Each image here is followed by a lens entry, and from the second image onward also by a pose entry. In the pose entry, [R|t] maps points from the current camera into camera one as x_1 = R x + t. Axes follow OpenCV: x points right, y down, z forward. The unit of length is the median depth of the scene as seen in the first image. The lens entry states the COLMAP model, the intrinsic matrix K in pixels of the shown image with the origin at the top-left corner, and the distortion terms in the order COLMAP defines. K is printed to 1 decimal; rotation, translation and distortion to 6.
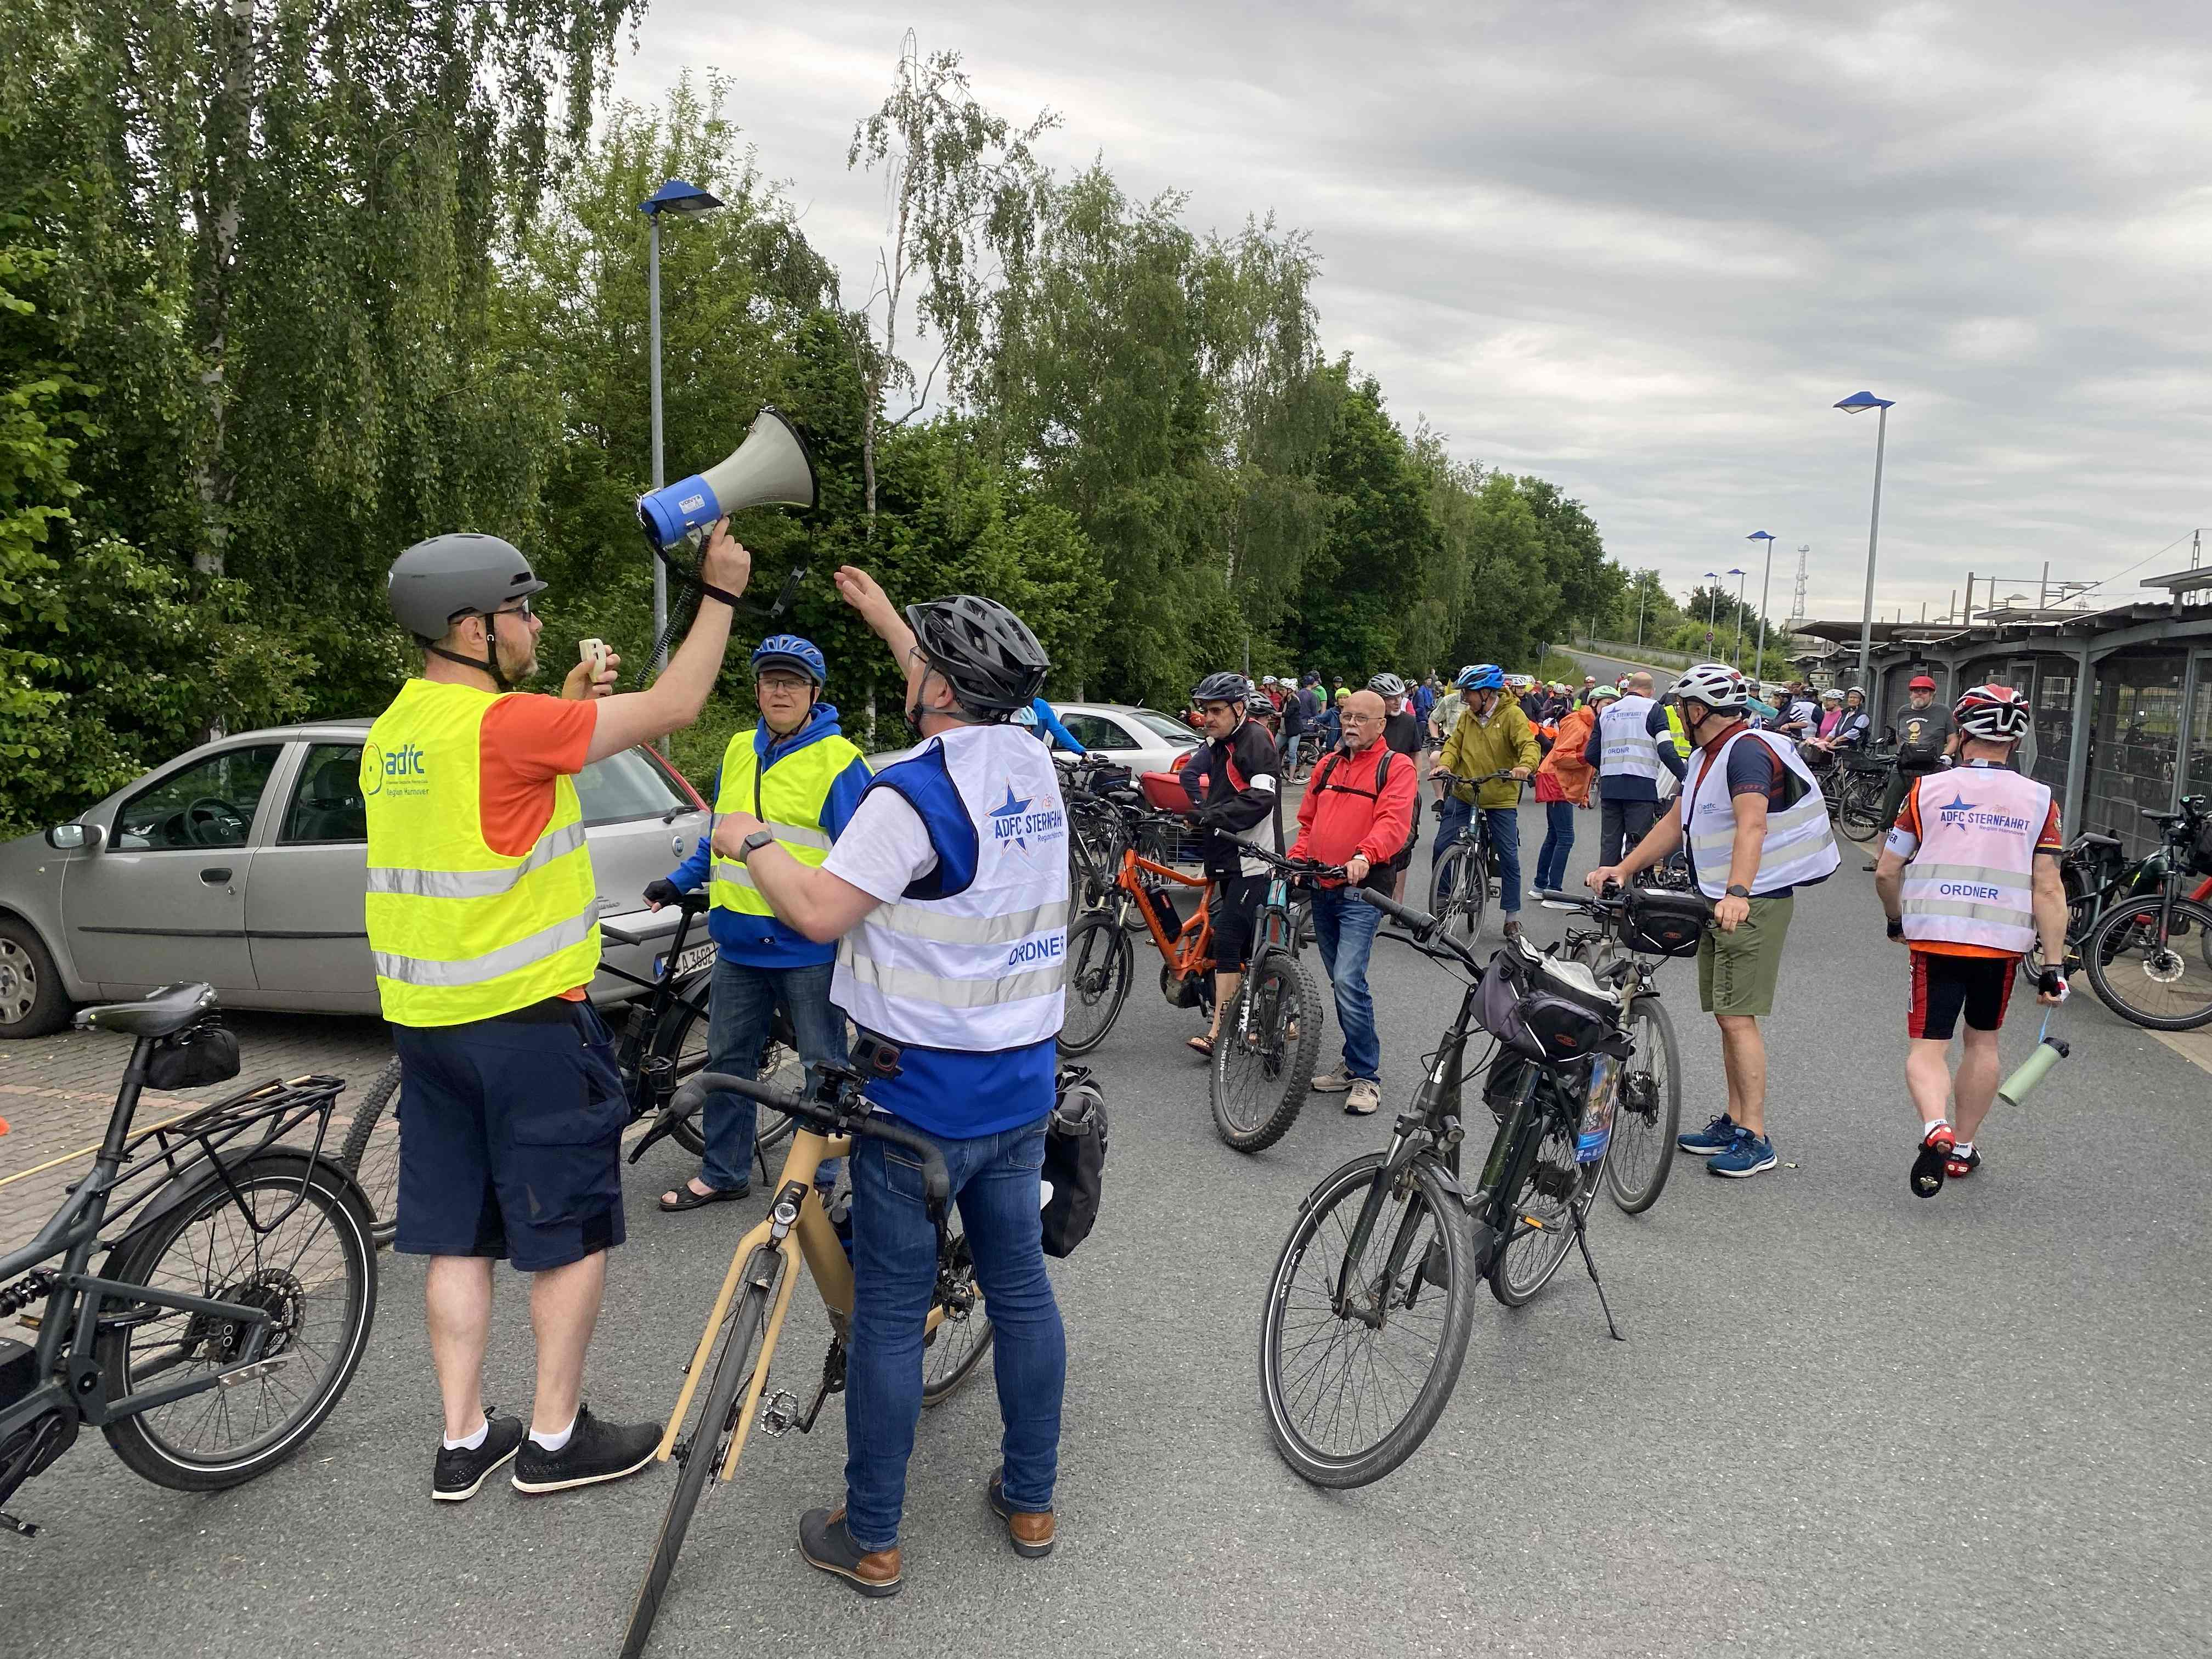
lens RADIAL K [[1739.6, 0, 1041.4], [0, 1739.6, 875.3], [0, 0, 1]] dist [0.110109, -0.264303]
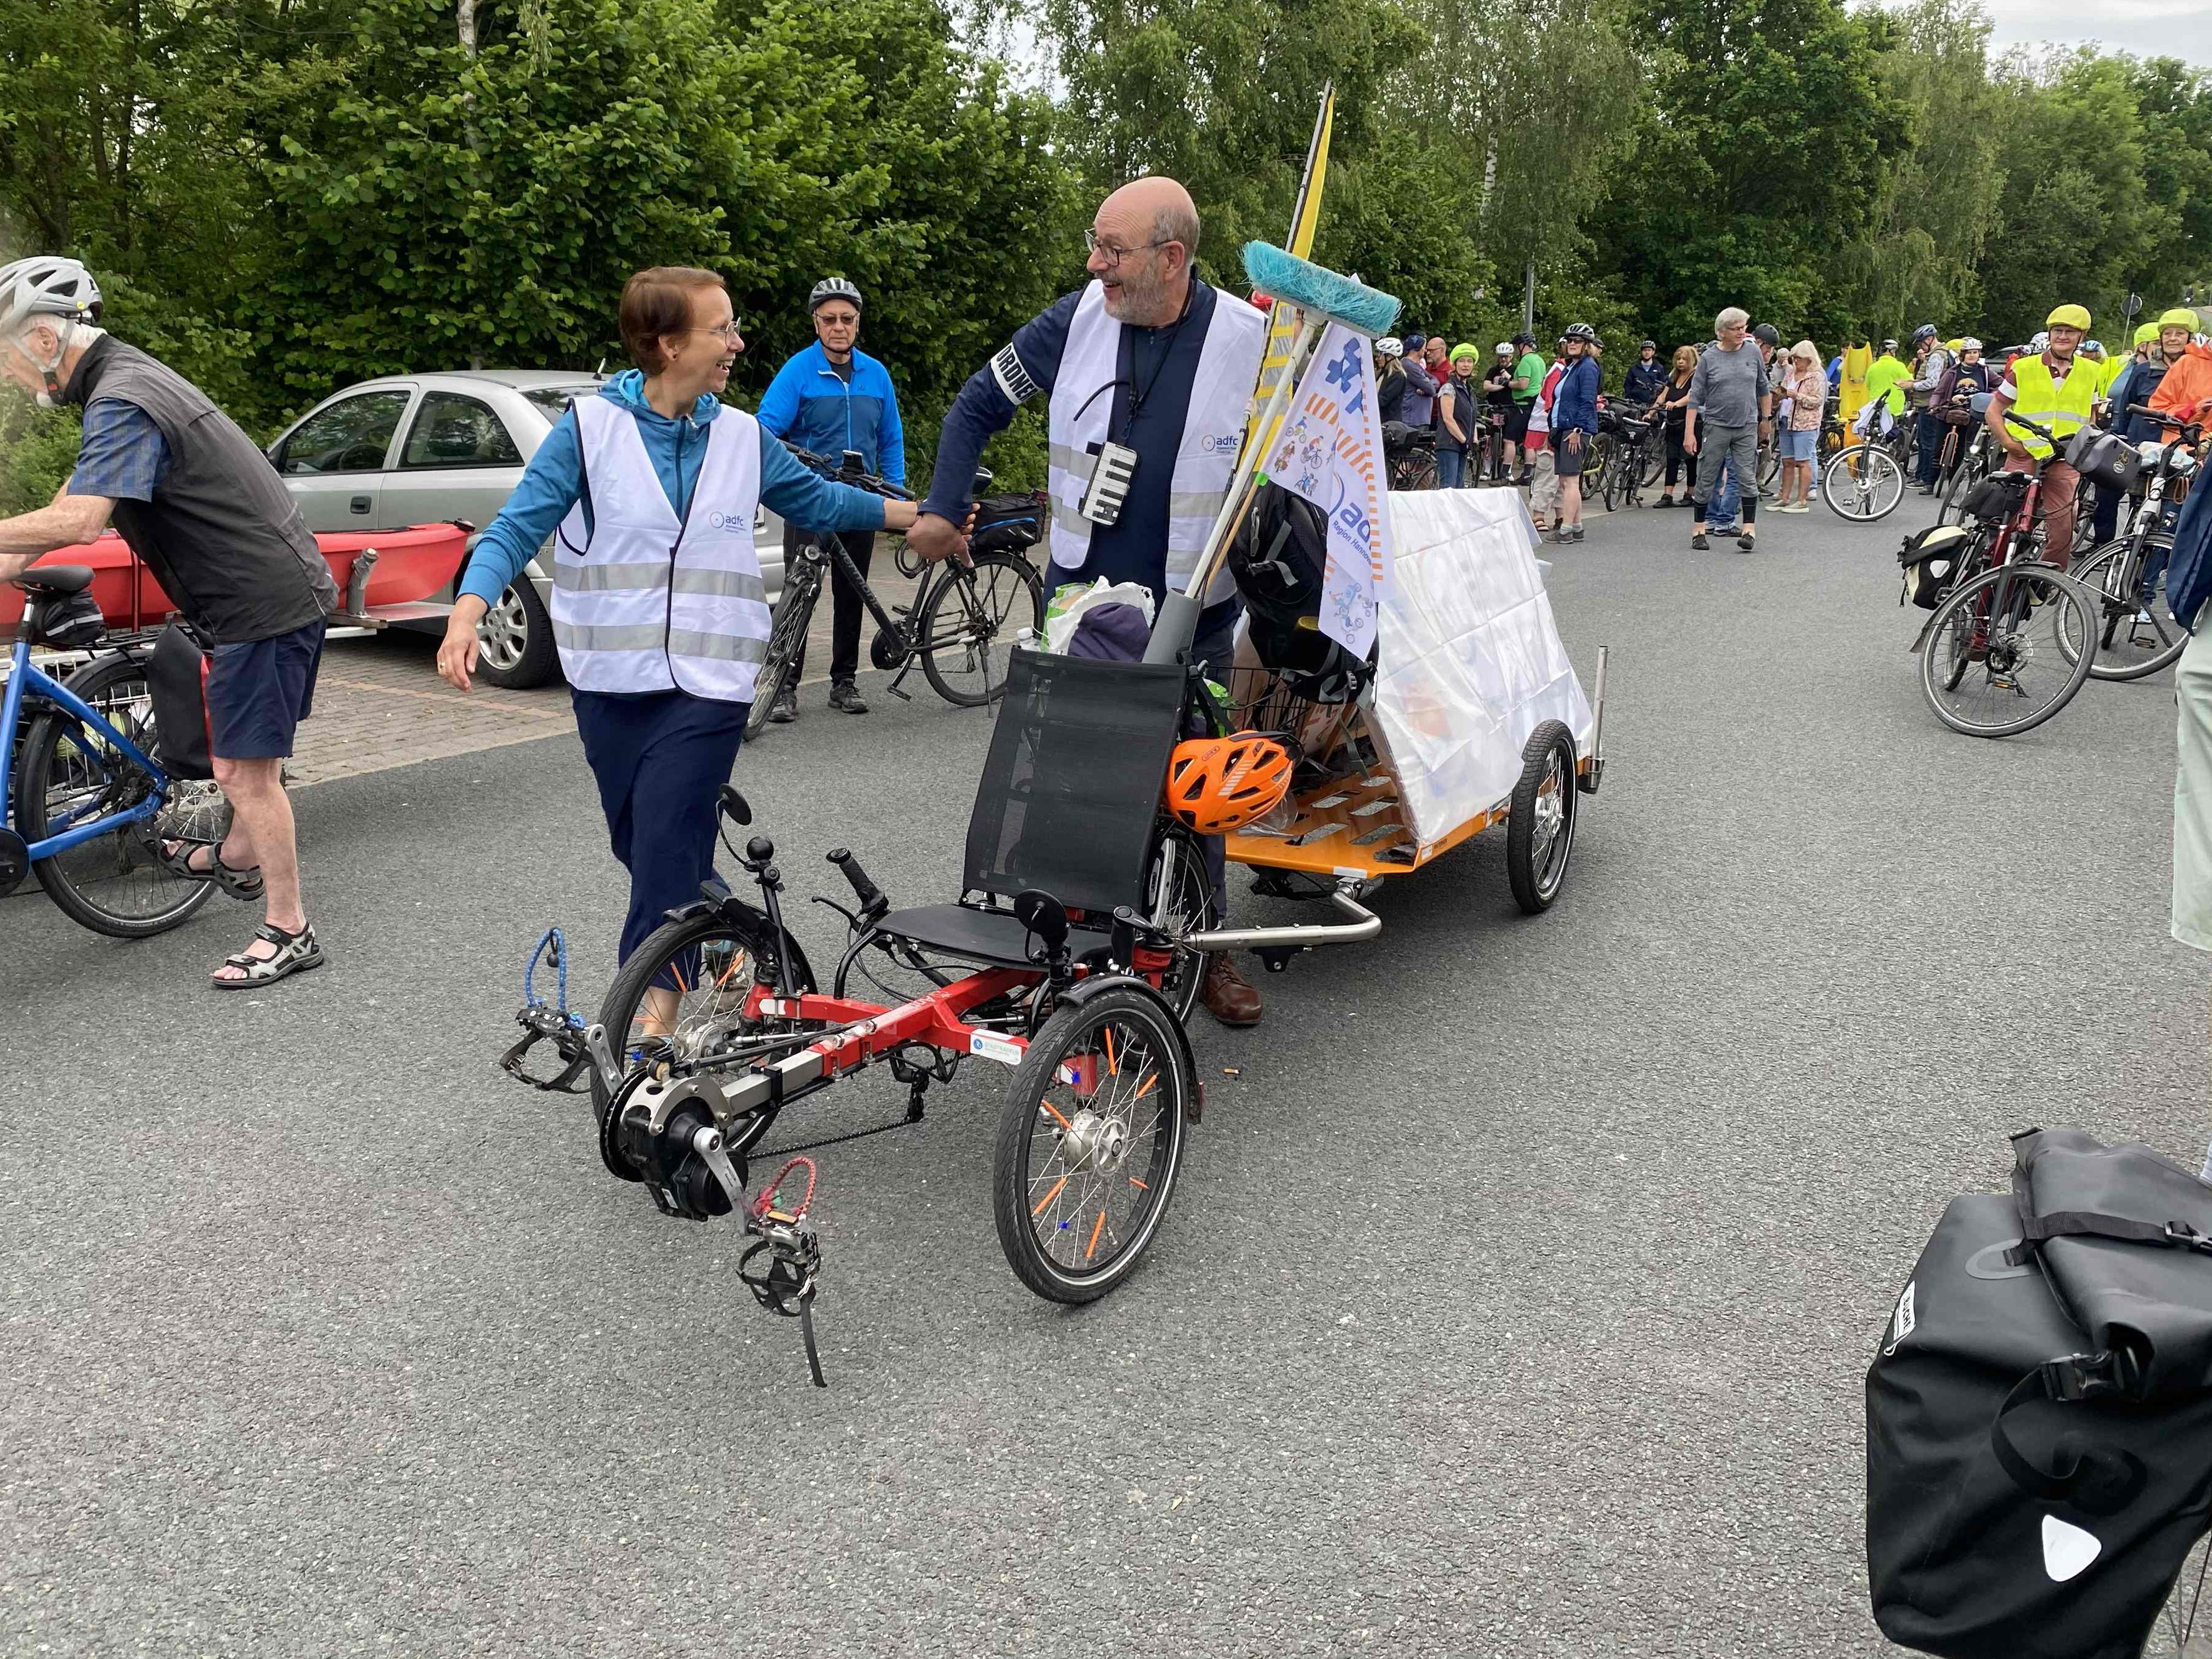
lens RADIAL K [[1719.2, 0, 1165.4], [0, 1719.2, 829.1], [0, 0, 1]] dist [0.005282, -0.002622]
pose [[0.955642, 0.051921, -0.289917, 0.315352], [-0.010755, 0.989834, 0.141818, -0.037133], [0.294333, -0.132409, 0.946486, 0.516565]]
